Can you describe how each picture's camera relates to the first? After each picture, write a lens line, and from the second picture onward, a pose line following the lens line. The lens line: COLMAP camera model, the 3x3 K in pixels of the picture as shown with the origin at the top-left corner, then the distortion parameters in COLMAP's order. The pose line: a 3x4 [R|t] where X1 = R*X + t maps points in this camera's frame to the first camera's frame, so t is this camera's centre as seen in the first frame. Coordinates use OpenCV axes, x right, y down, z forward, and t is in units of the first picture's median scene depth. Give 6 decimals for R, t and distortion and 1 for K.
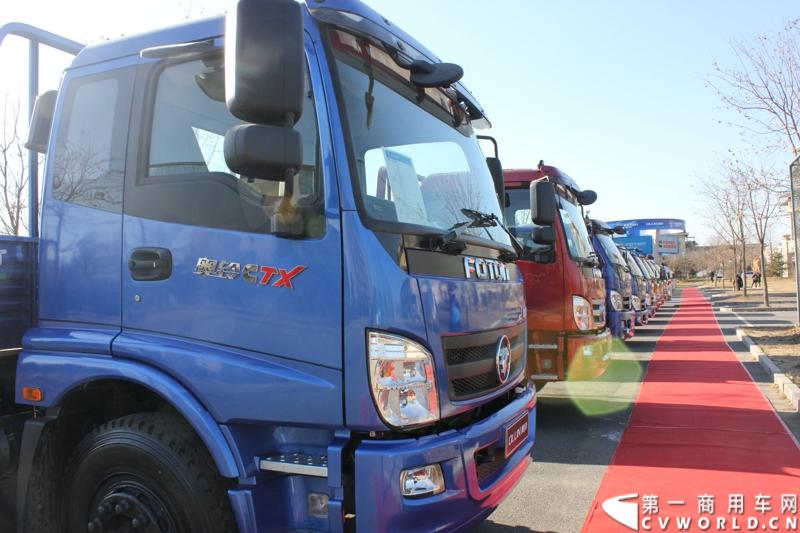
lens RADIAL K [[668.6, 0, 400.0], [0, 668.6, 266.5], [0, 0, 1]] dist [-0.104020, 0.136463]
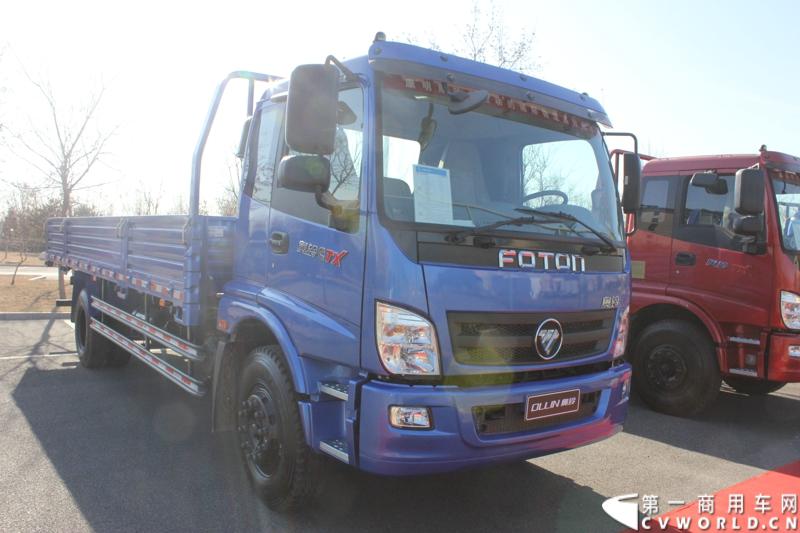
lens RADIAL K [[652.6, 0, 400.0], [0, 652.6, 266.5], [0, 0, 1]] dist [-0.040659, 0.005453]
pose [[0.885411, 0.069842, -0.459532, 0.491979], [-0.047828, 0.997089, 0.059388, -0.046744], [0.462342, -0.030604, 0.886173, -0.138484]]
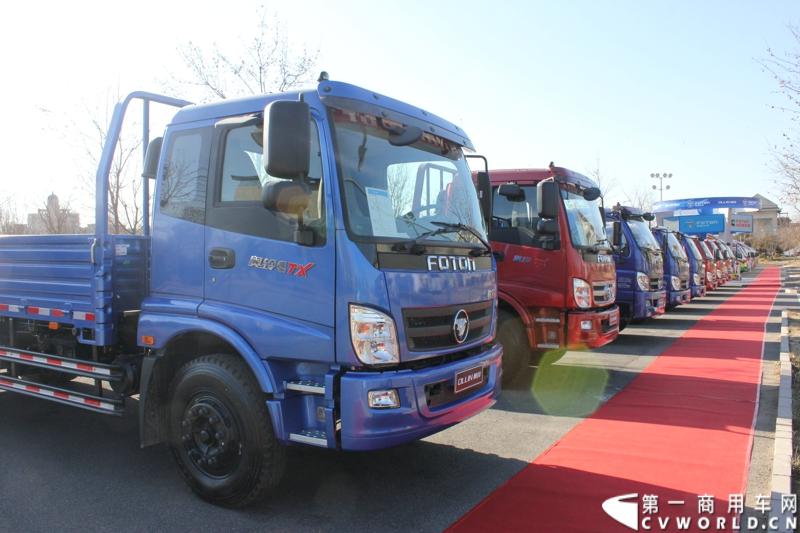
lens RADIAL K [[652.6, 0, 400.0], [0, 652.6, 266.5], [0, 0, 1]] dist [-0.040659, 0.005453]
pose [[0.993825, 0.018273, -0.109447, 0.197823], [-0.013805, 0.999045, 0.041443, -0.051168], [0.110099, -0.039676, 0.993128, -0.454347]]
